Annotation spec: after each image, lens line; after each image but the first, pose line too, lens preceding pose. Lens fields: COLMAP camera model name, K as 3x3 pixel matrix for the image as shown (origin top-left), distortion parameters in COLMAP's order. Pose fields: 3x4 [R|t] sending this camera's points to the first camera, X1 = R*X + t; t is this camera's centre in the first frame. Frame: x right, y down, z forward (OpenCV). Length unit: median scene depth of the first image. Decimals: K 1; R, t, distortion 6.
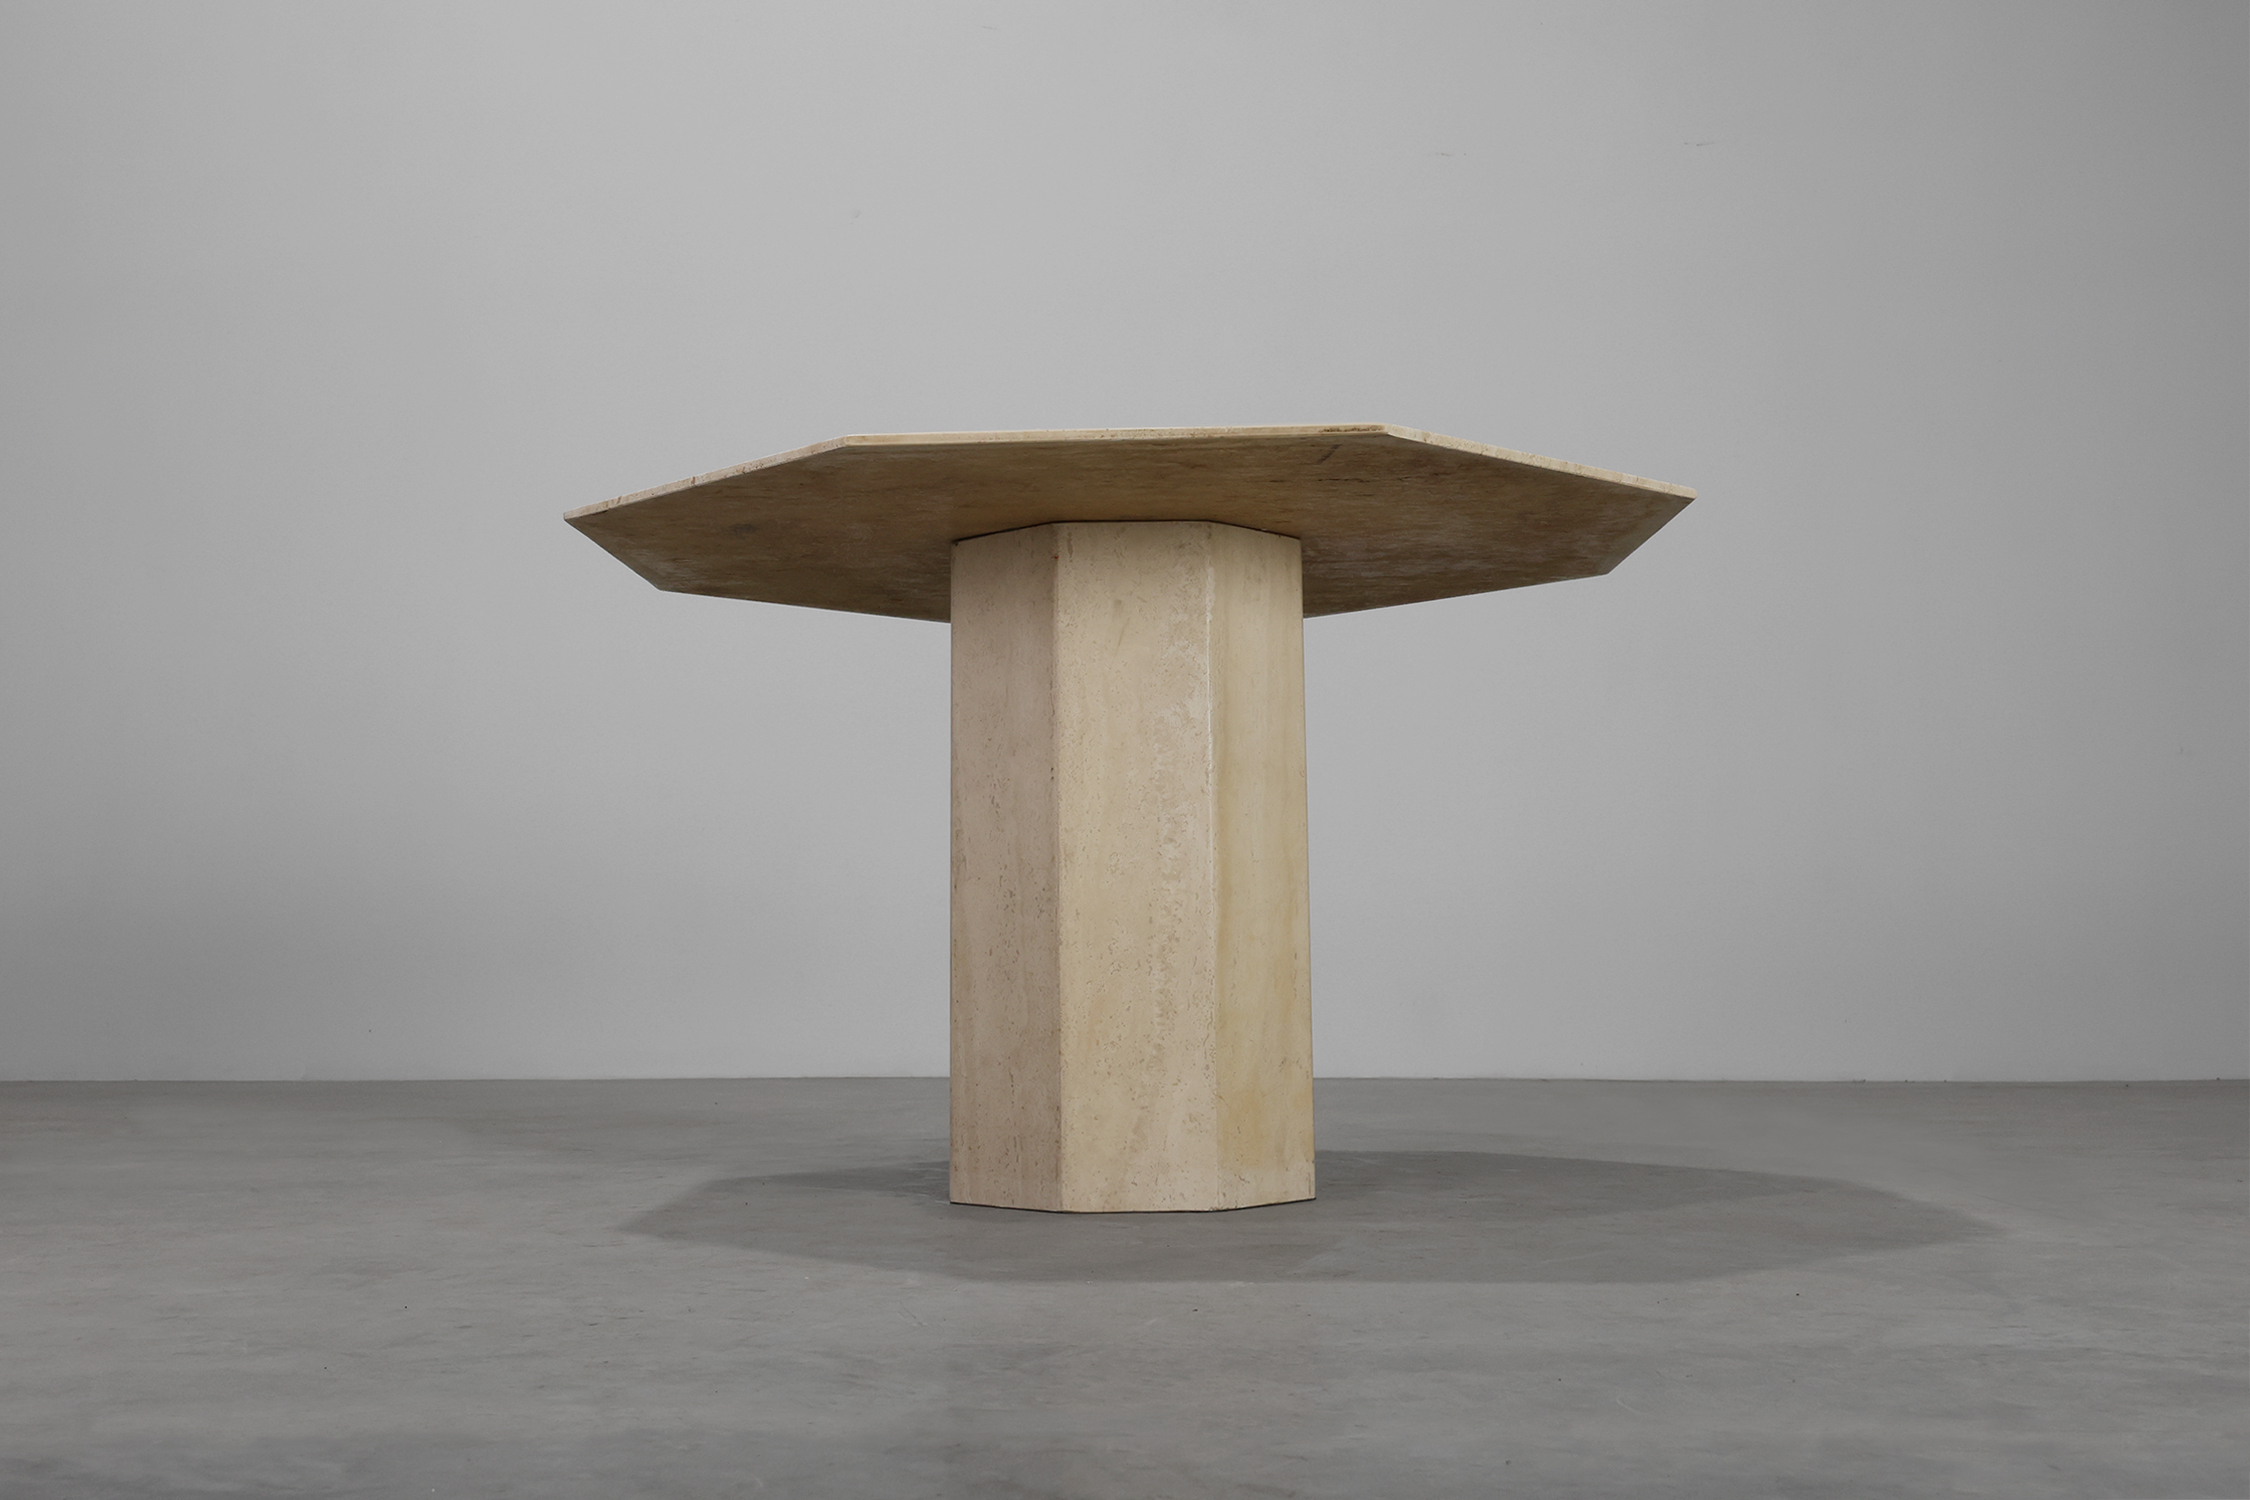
lens RADIAL K [[2204.8, 0, 1021.4], [0, 2204.8, 573.7], [0, 0, 1]] dist [0.010401, 0.000000]
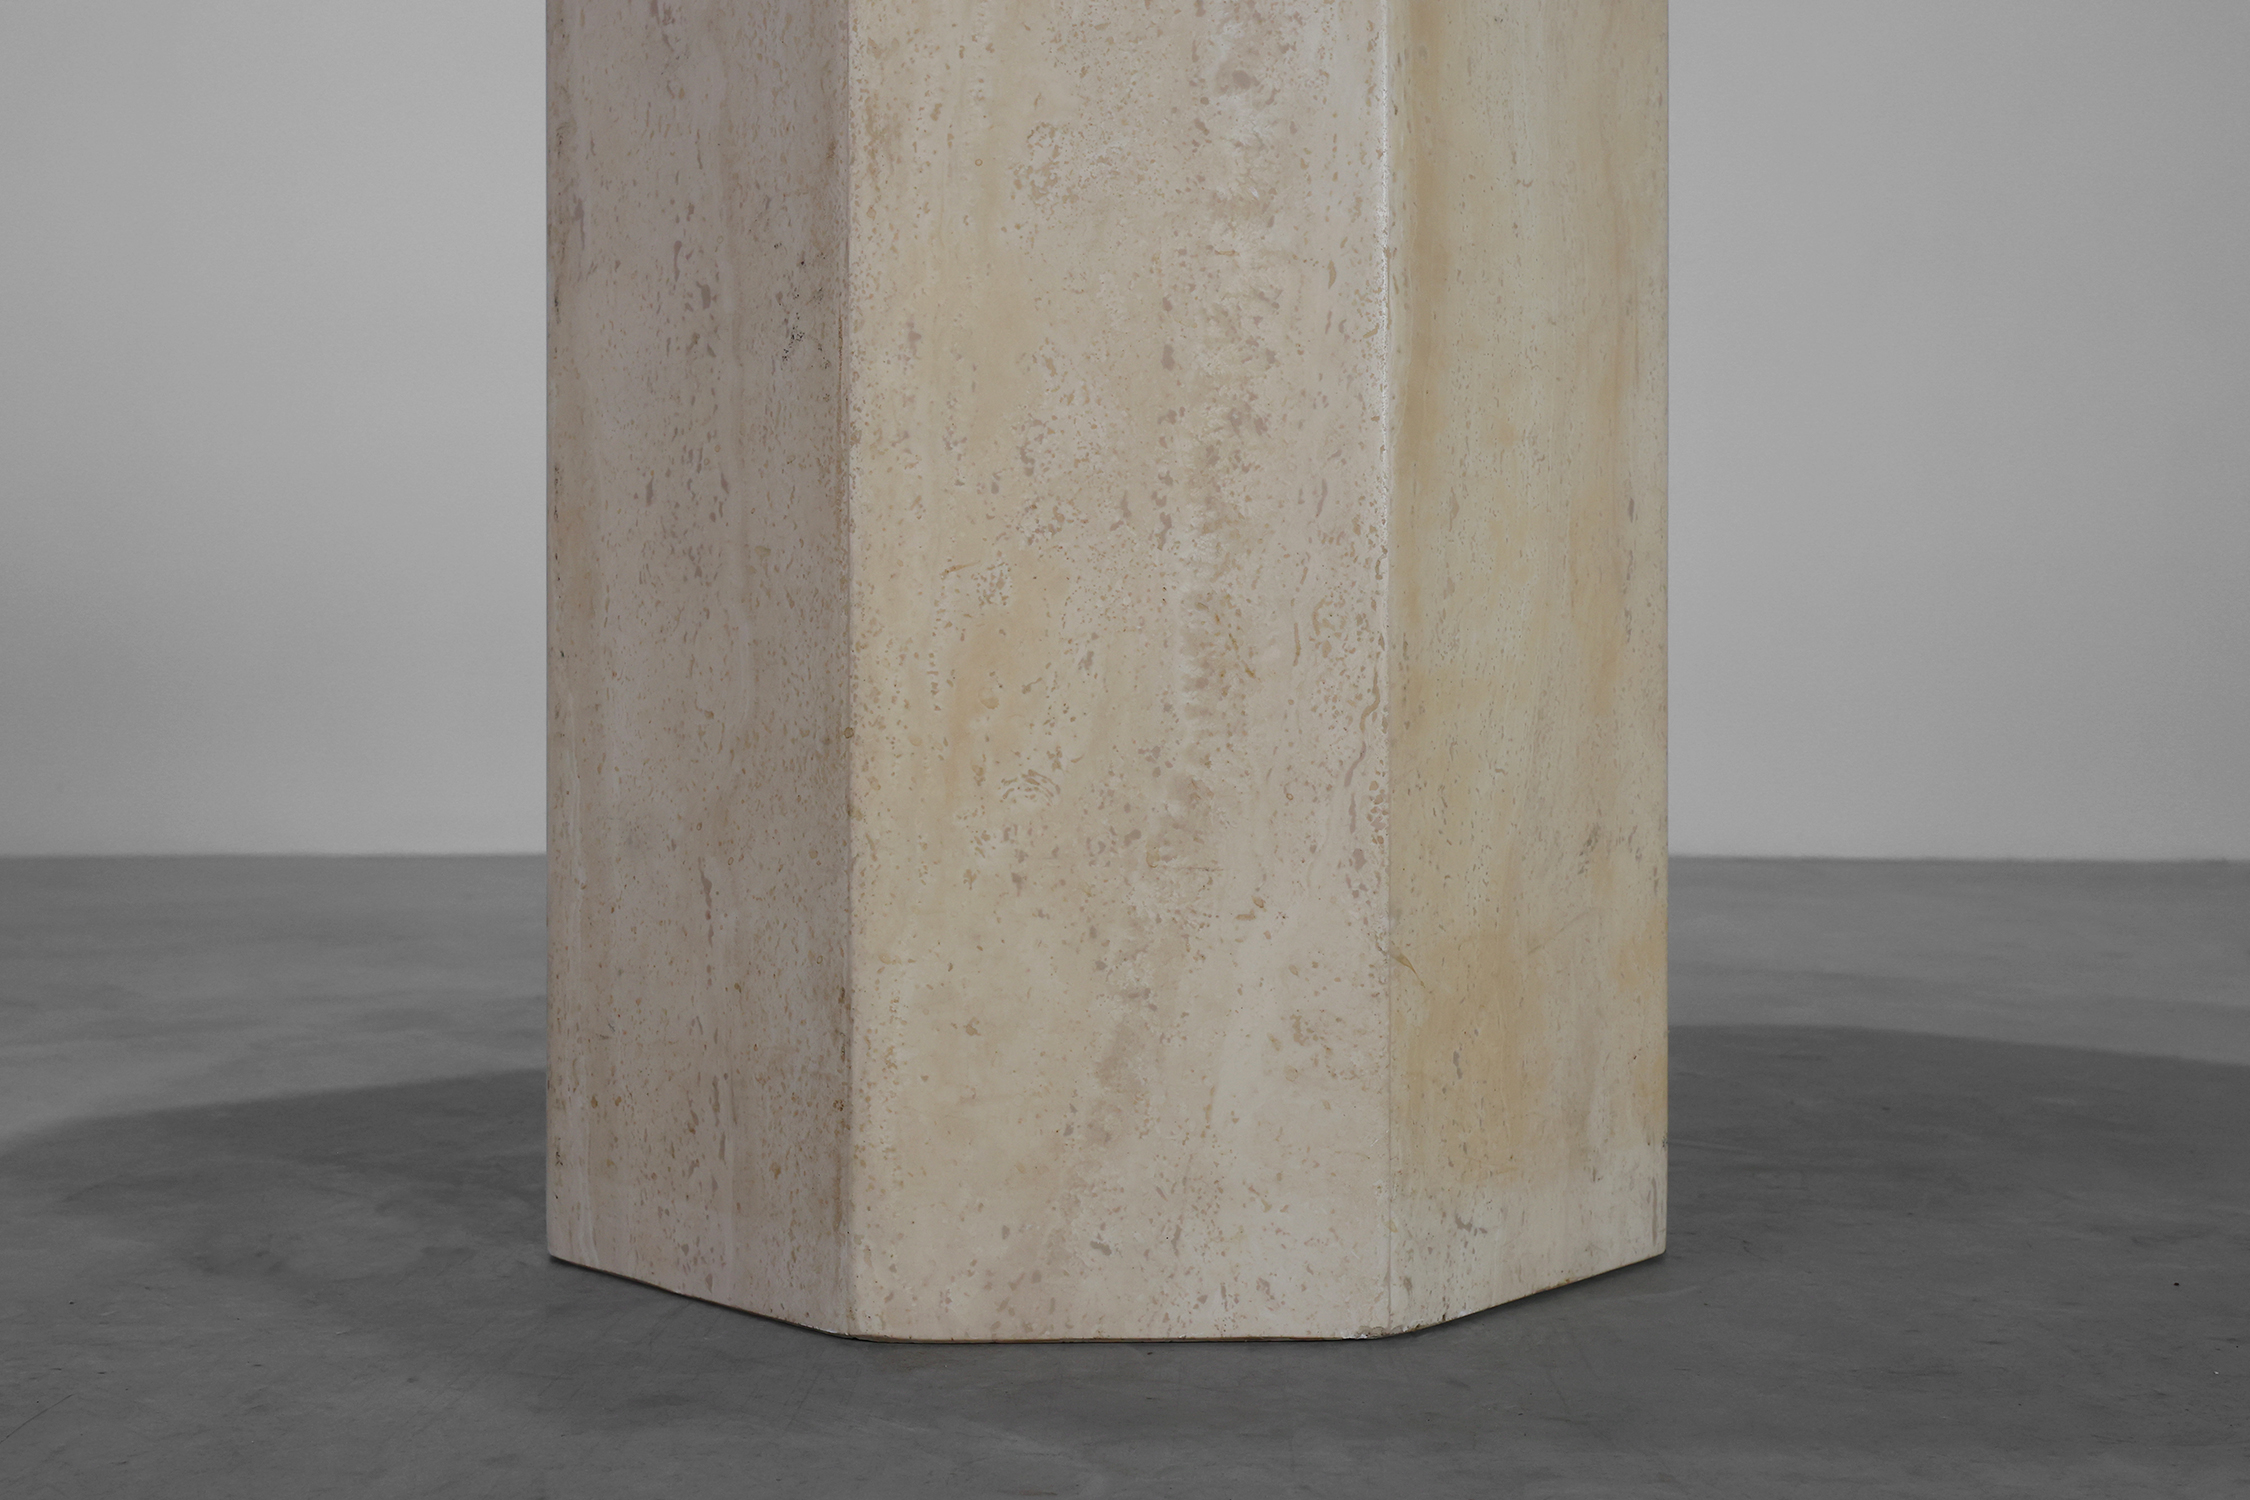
lens RADIAL K [[2204.8, 0, 1024.4], [0, 2204.8, 739.3], [0, 0, 1]] dist [0.010401, 0.000000]
pose [[0.999965, 0.001336, -0.008265, 0.042257], [0.000142, 0.984334, 0.176315, 0.154655], [0.008371, -0.176310, 0.984299, 0.705922]]
